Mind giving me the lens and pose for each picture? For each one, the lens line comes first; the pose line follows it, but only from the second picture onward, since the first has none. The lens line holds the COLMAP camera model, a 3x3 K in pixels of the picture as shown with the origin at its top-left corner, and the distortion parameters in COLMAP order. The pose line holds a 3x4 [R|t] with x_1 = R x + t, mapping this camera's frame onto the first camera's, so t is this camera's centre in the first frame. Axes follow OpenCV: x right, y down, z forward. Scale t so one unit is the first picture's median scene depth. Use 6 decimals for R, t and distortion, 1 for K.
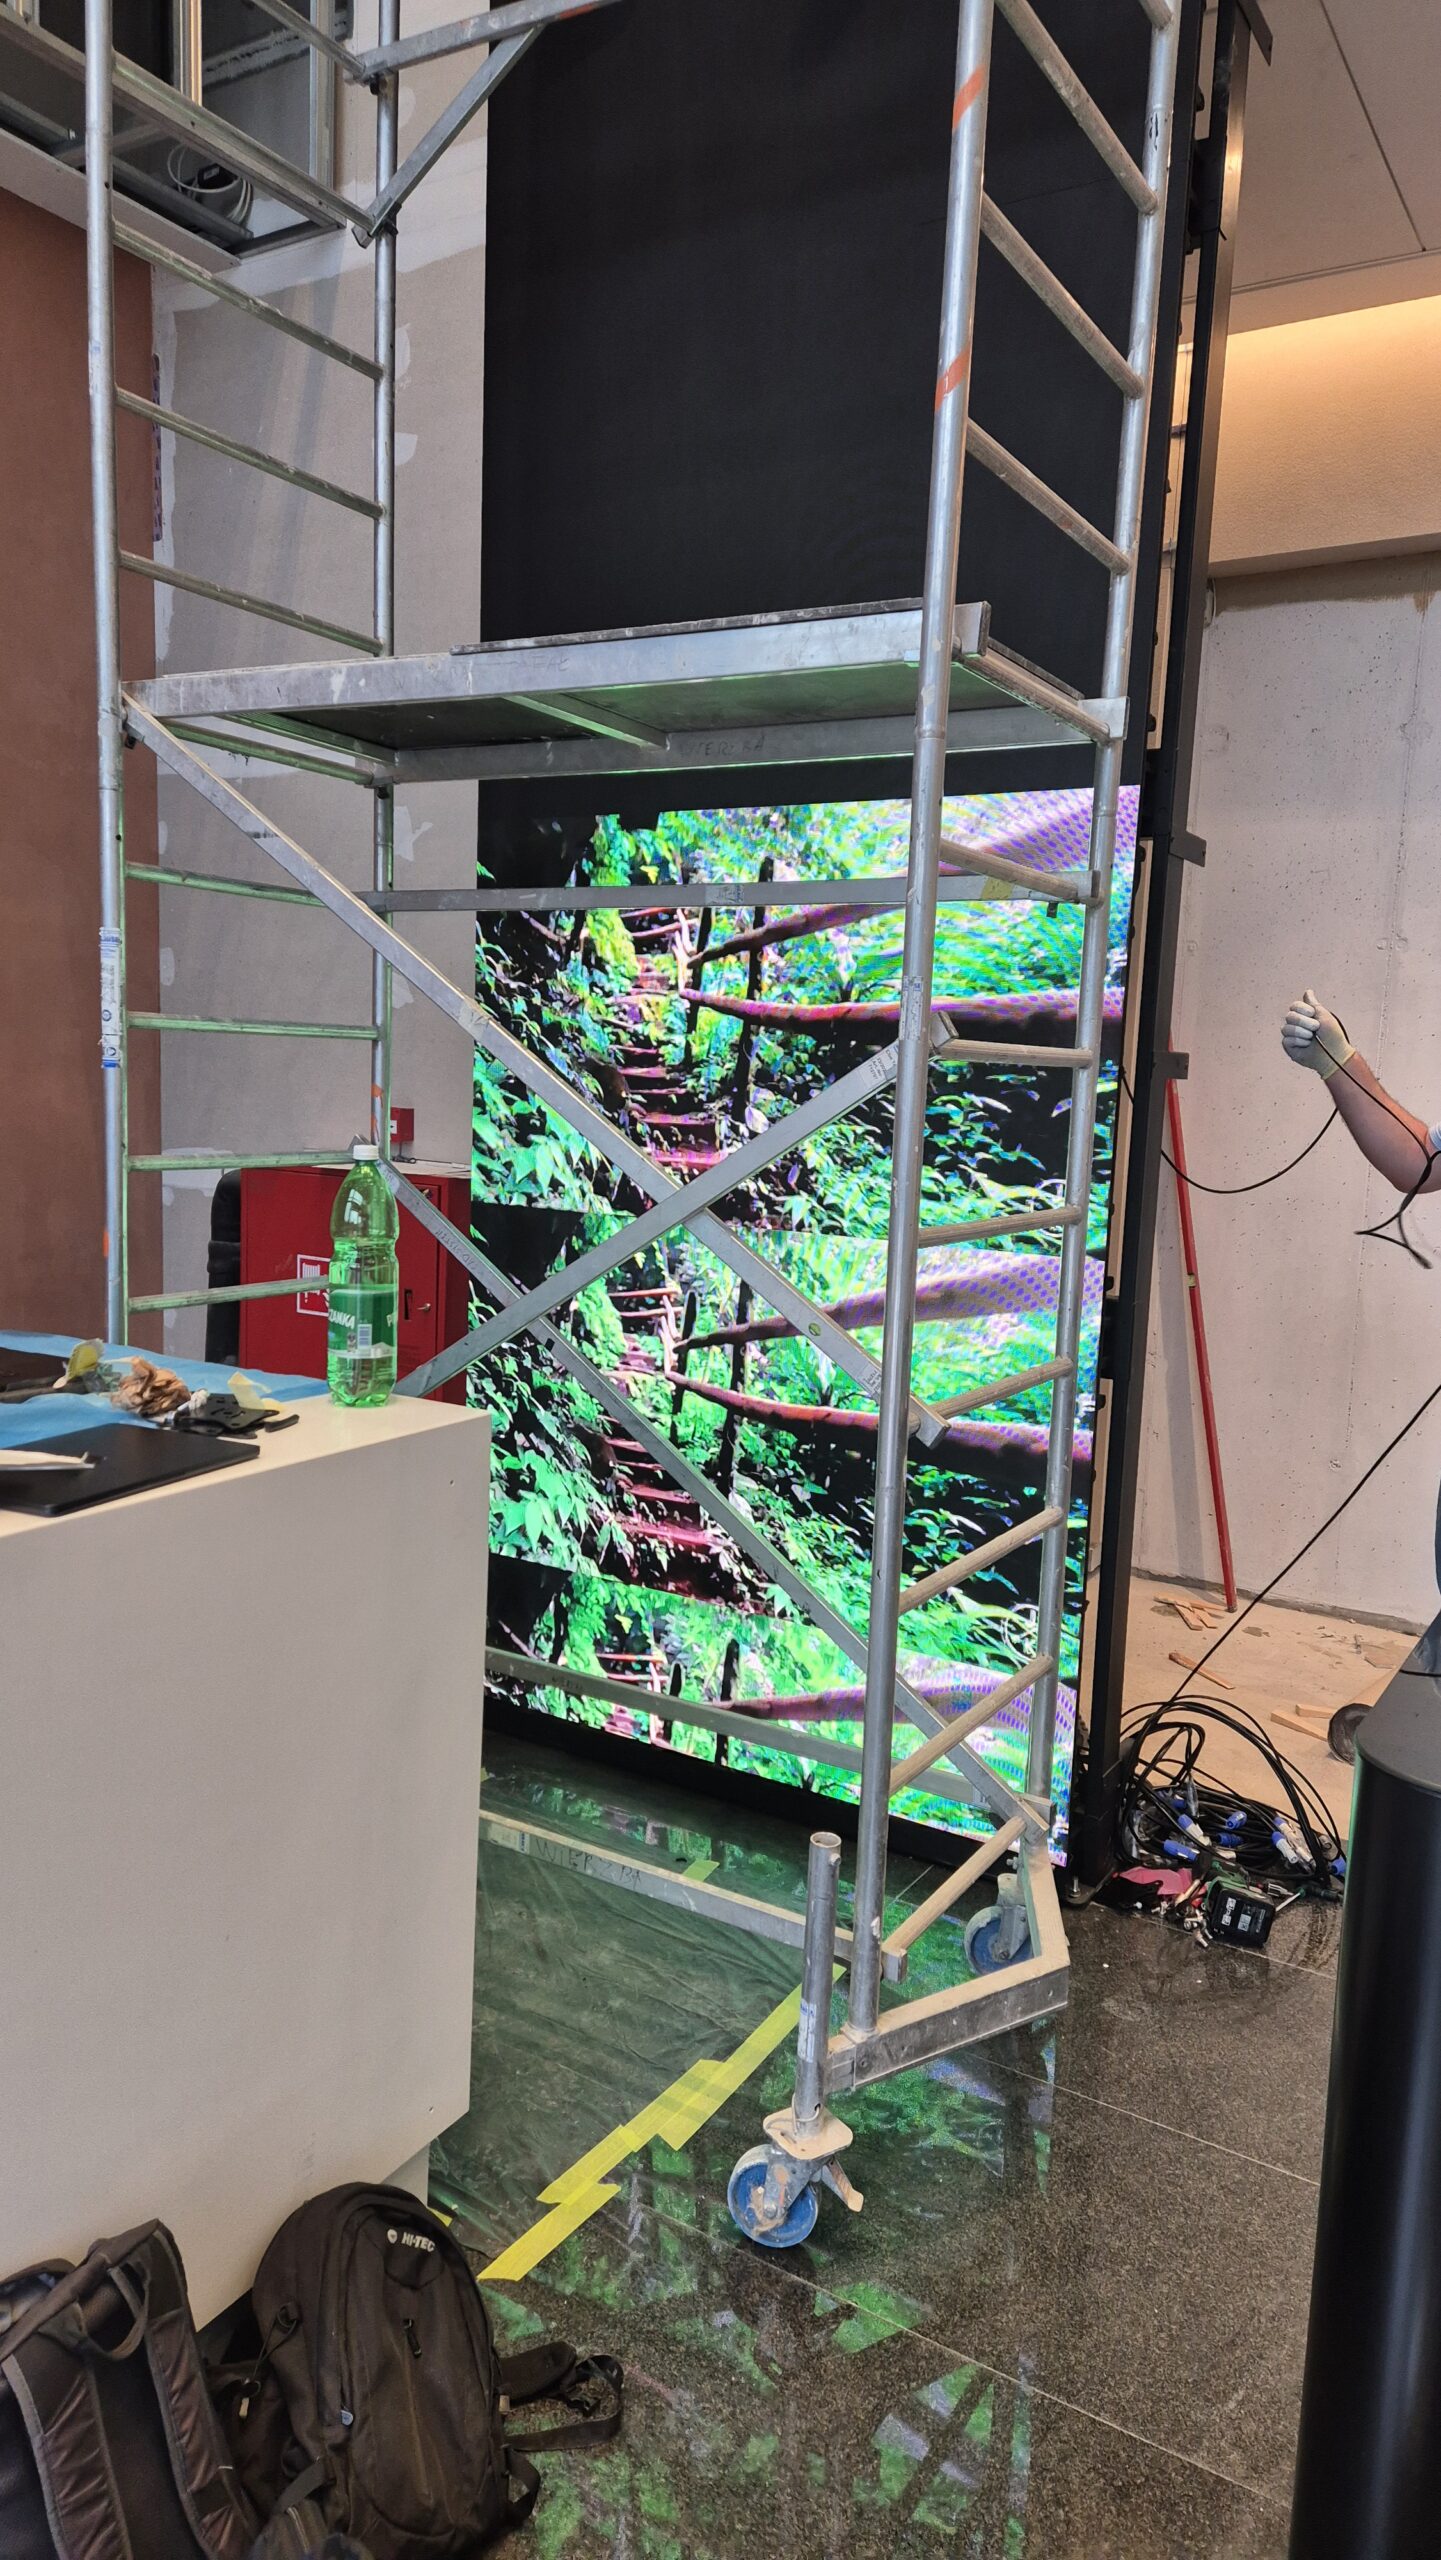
lens RADIAL K [[1704.2, 0, 701.2], [0, 1704.2, 1269.6], [0, 0, 1]] dist [0.085080, -0.062936]
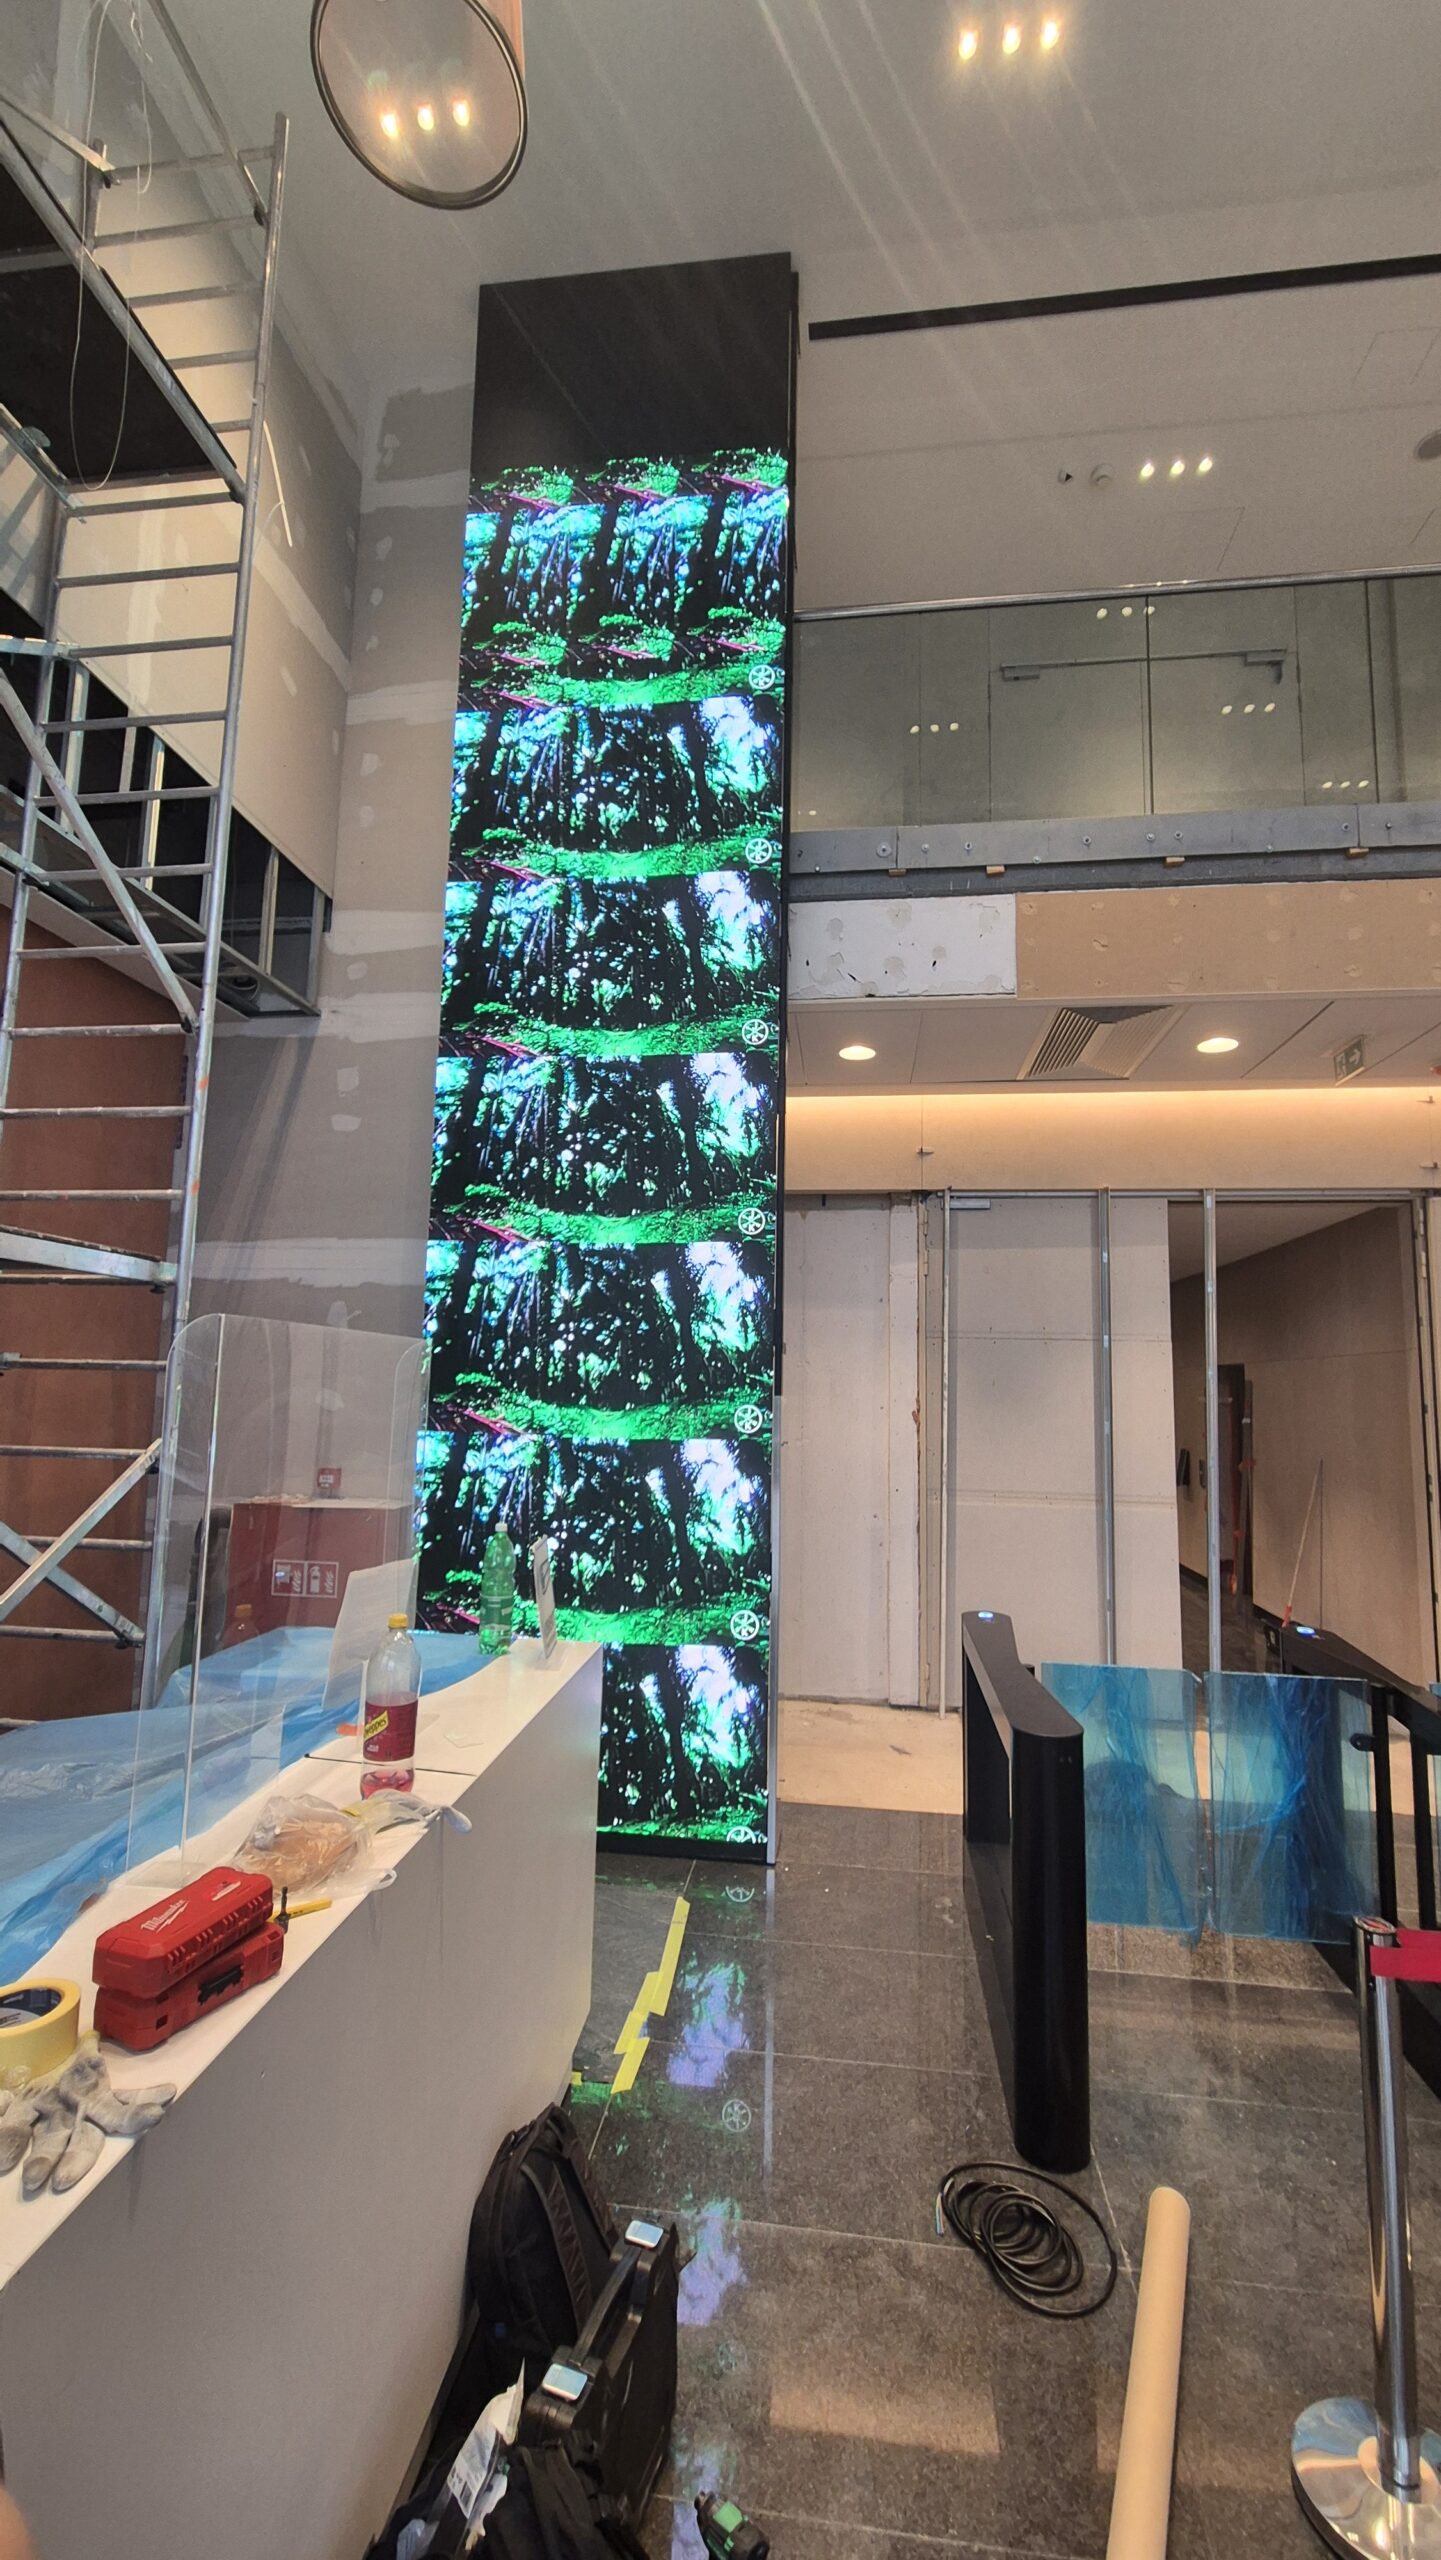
lens RADIAL K [[1057.1, 0, 712.1], [0, 1057.1, 1263.0], [0, 0, 1]] dist [-0.002052, -0.000453]
pose [[0.909869, 0.032376, 0.413630, -0.384740], [0.062721, 0.974759, -0.214266, -0.061254], [-0.410127, 0.220898, 0.884873, -0.225885]]
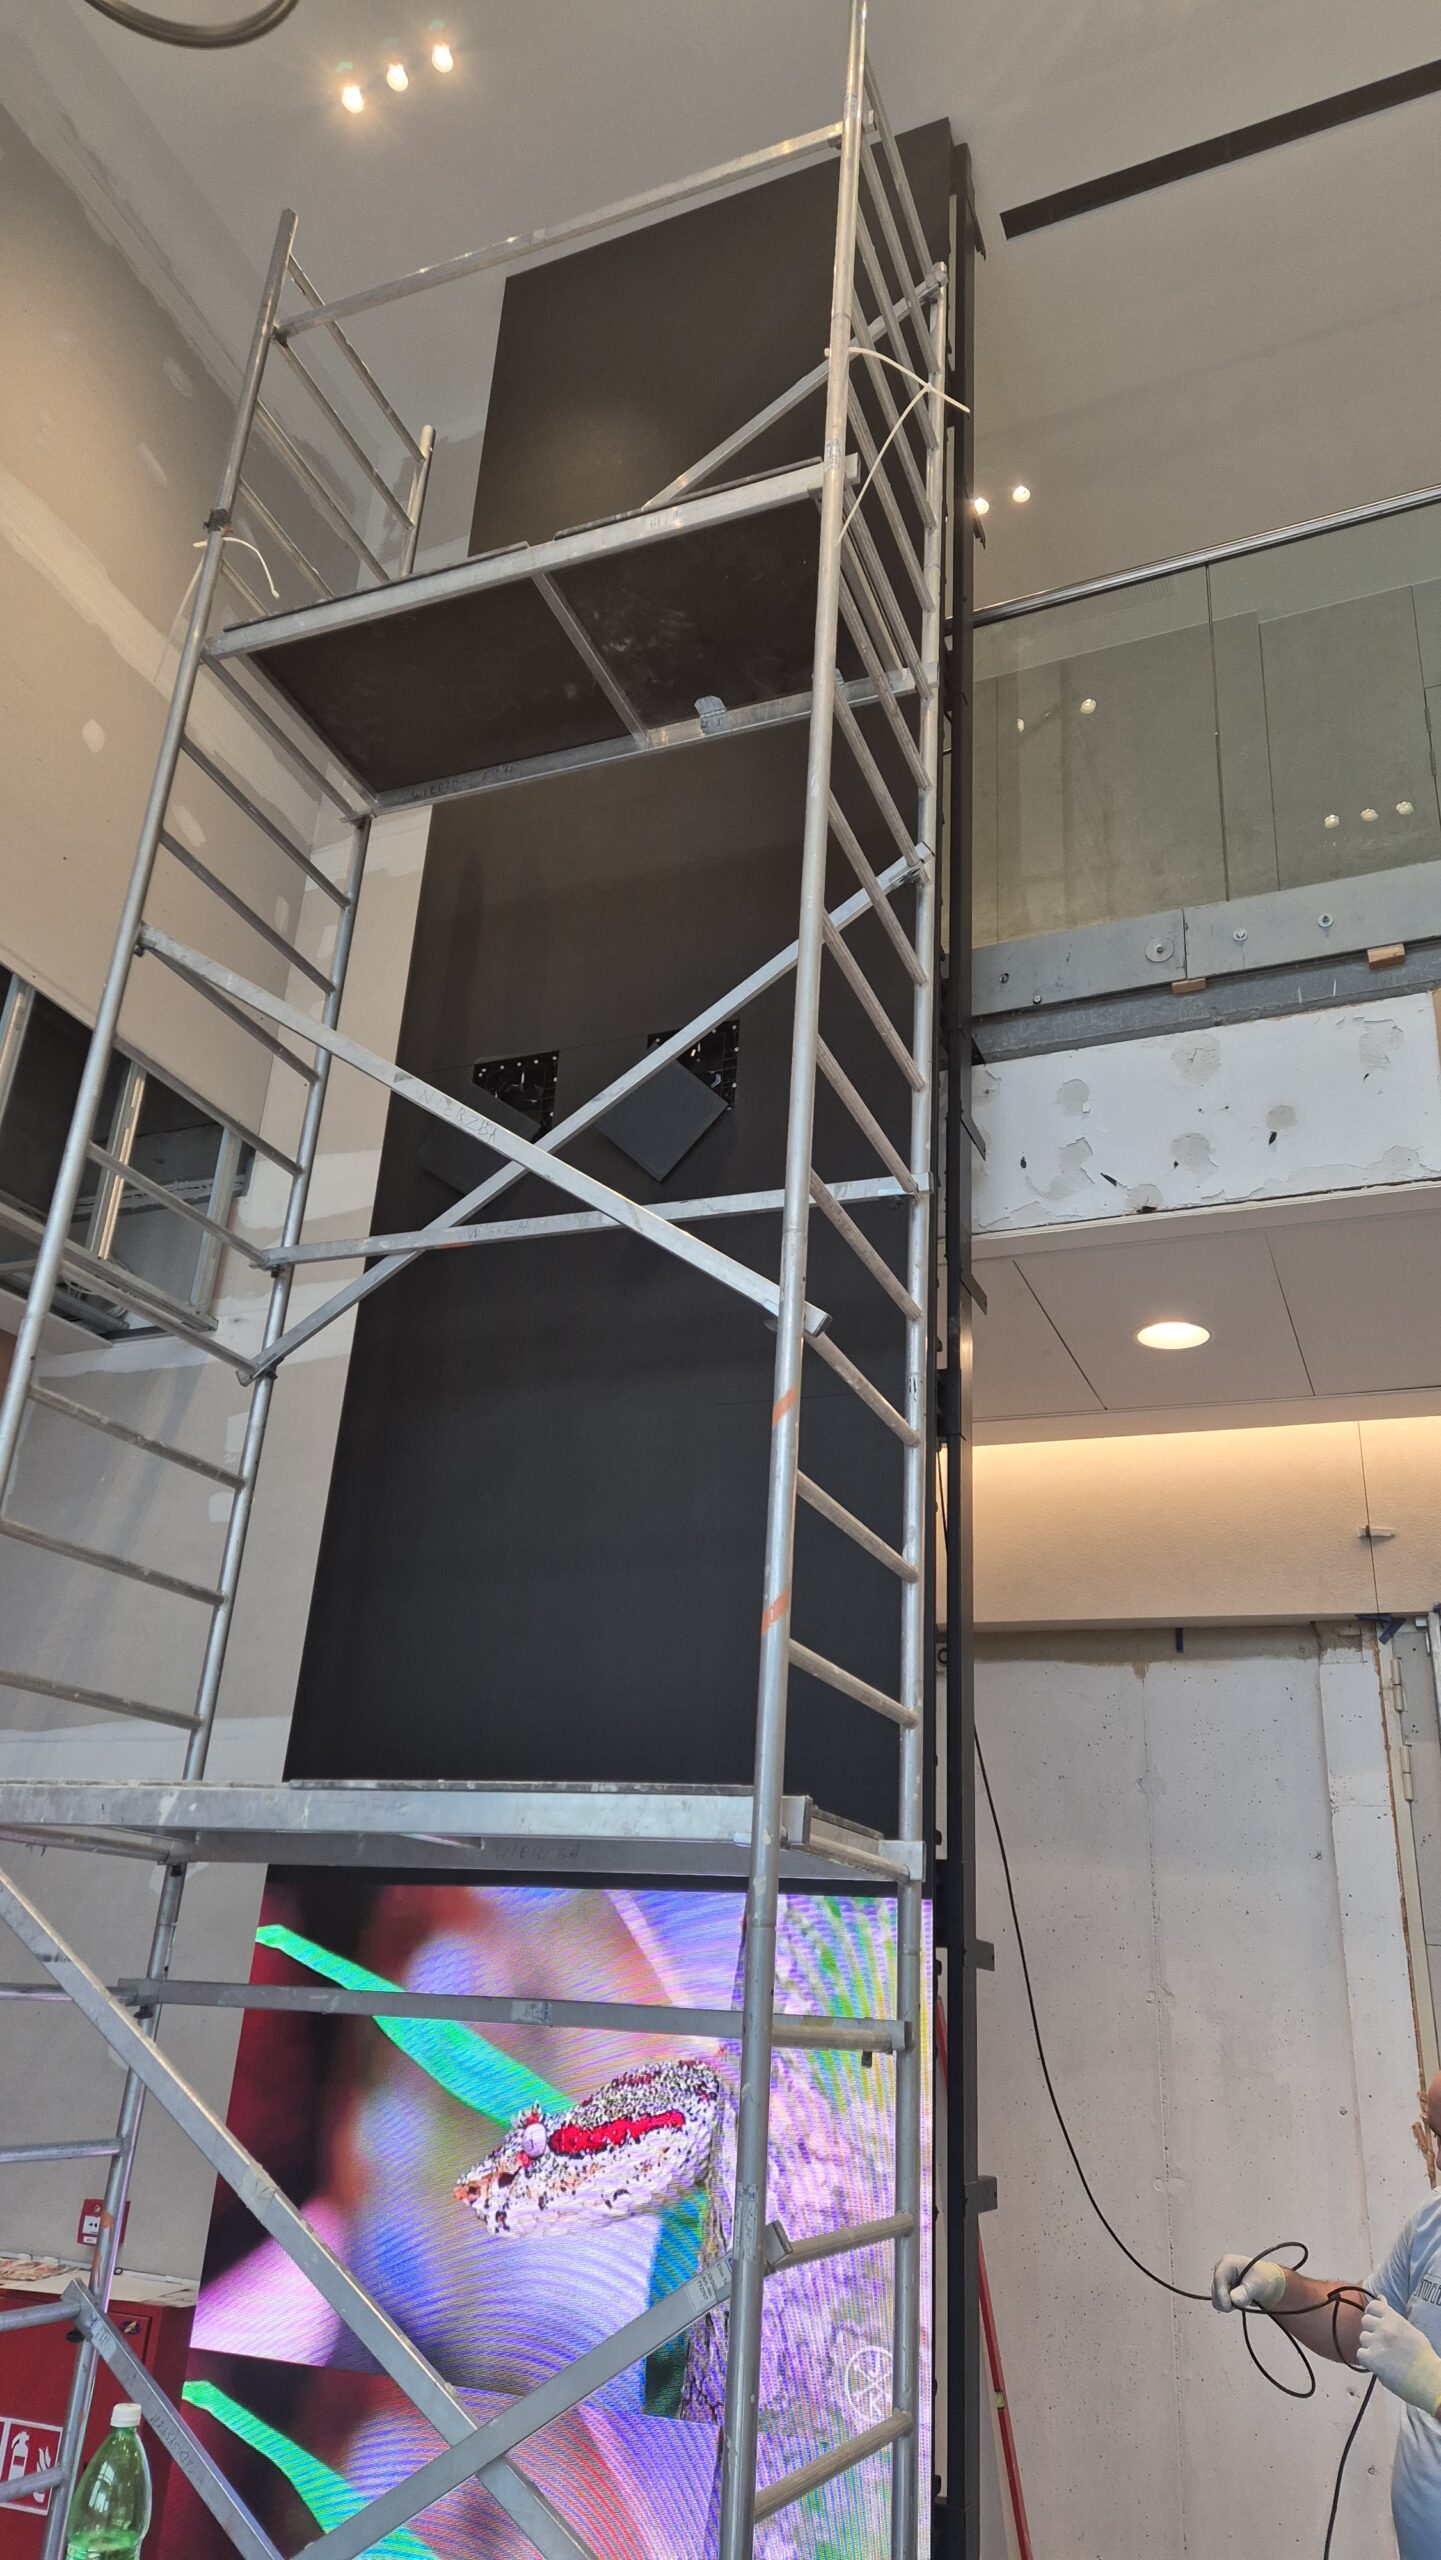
lens RADIAL K [[1704.2, 0, 744.0], [0, 1704.2, 1277.1], [0, 0, 1]] dist [0.085080, -0.062936]
pose [[0.985914, 0.078439, 0.147720, -0.040174], [0.006148, 0.865615, -0.500672, -0.076793], [-0.167141, 0.494528, 0.852940, -0.059694]]
